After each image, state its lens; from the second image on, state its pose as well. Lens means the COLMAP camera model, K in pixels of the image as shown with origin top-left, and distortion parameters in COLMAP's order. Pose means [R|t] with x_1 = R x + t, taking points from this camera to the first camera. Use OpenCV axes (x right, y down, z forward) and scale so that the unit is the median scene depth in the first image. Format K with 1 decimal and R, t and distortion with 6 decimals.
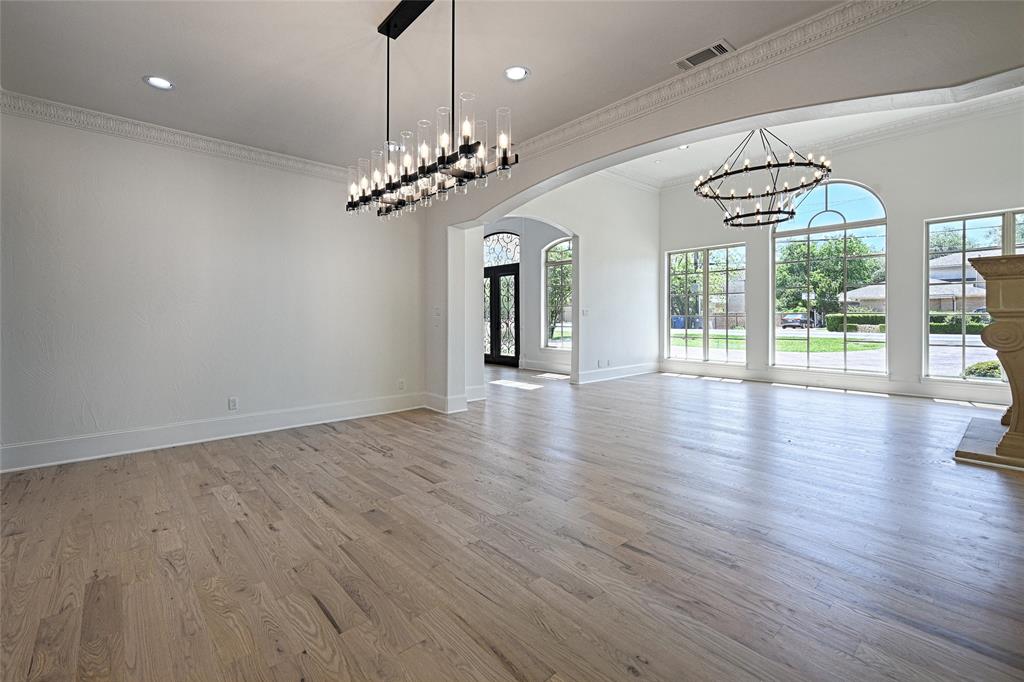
lens RADIAL K [[424.9, 0, 510.4], [0, 424.9, 331.7], [0, 0, 1]] dist [0.001668, 0.000091]
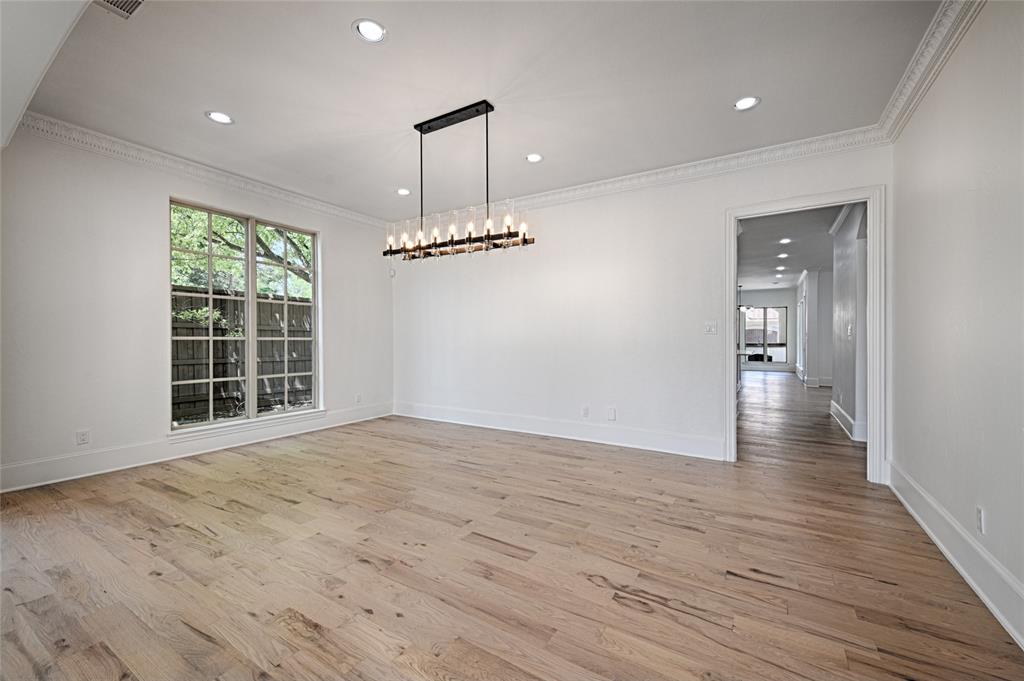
lens RADIAL K [[409.5, 0, 512.0], [0, 409.5, 340.5], [0, 0, 1]] dist [0.002526, 0.000144]
pose [[-0.968342, -0.003756, -0.249601, -0.053215], [-0.012704, 0.999333, 0.034248, -0.058564], [0.249305, 0.036335, -0.967743, 1.943958]]
